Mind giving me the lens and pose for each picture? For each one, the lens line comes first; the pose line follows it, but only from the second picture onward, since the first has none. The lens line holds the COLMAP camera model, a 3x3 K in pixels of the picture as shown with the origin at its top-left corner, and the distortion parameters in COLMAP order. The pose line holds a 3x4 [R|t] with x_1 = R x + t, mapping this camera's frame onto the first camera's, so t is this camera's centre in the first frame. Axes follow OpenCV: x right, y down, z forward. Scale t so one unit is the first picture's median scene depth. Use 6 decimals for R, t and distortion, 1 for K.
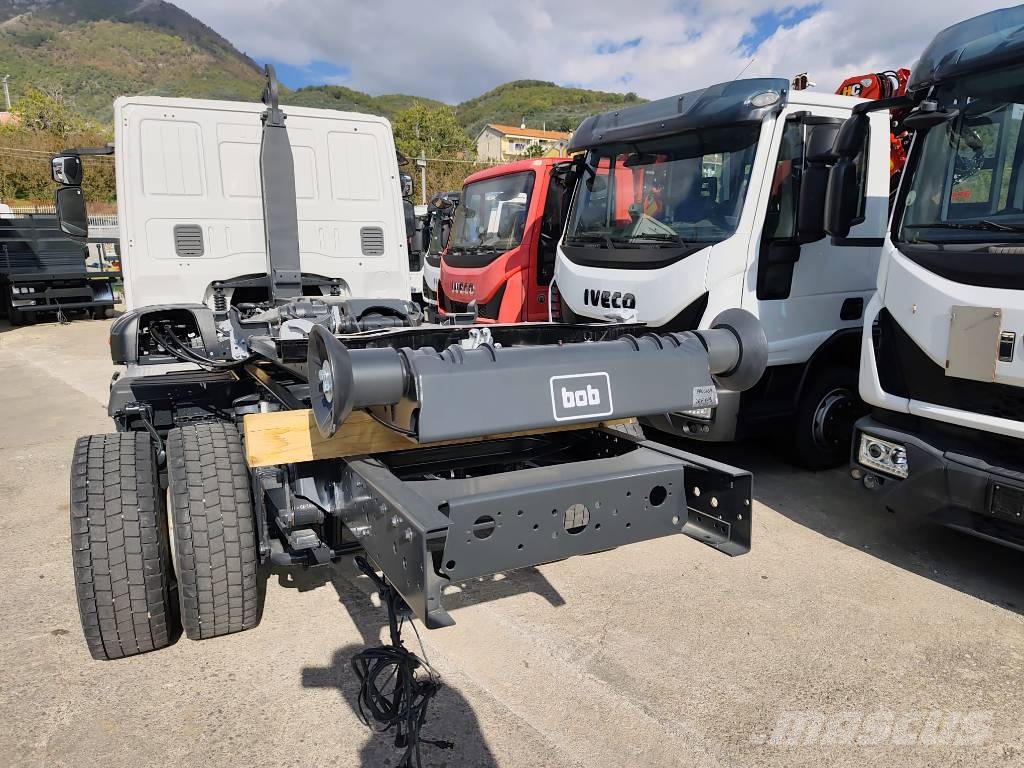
lens RADIAL K [[692.9, 0, 515.8], [0, 692.9, 390.8], [0, 0, 1]] dist [0.041298, -0.057920]
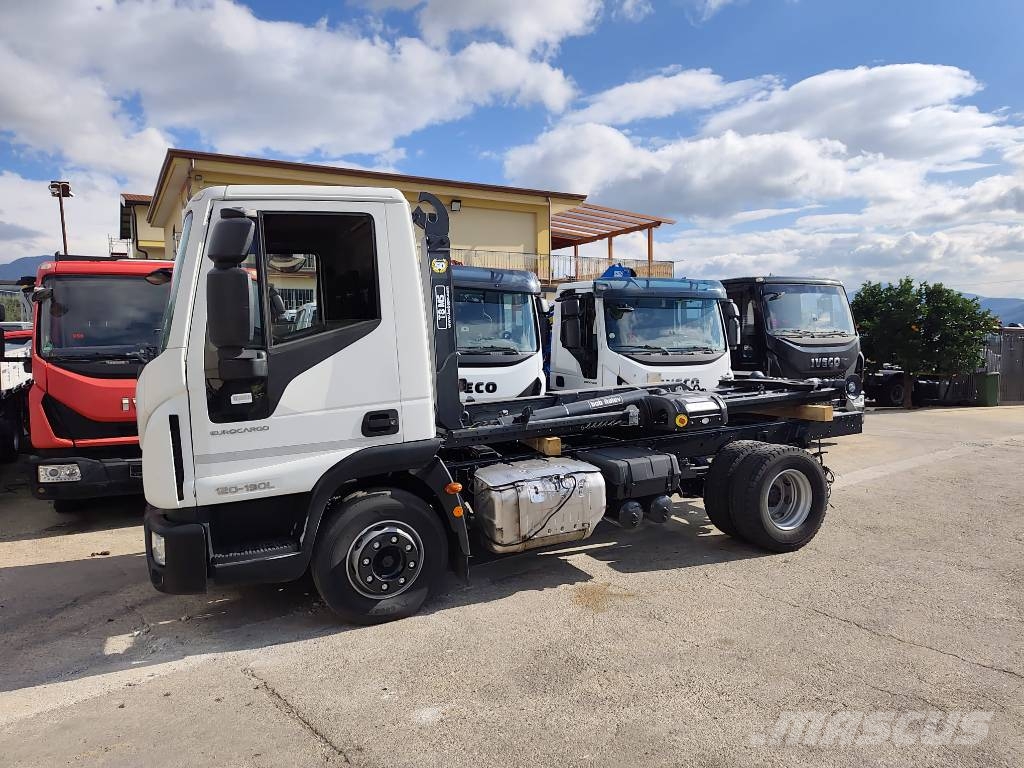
lens RADIAL K [[695.5, 0, 521.8], [0, 695.5, 385.1], [0, 0, 1]] dist [0.038730, -0.053344]
pose [[0.029313, -0.057502, 0.997915, -1.600165], [0.197958, 0.978904, 0.050592, -0.223960], [-0.979772, 0.196062, 0.040078, 0.967580]]
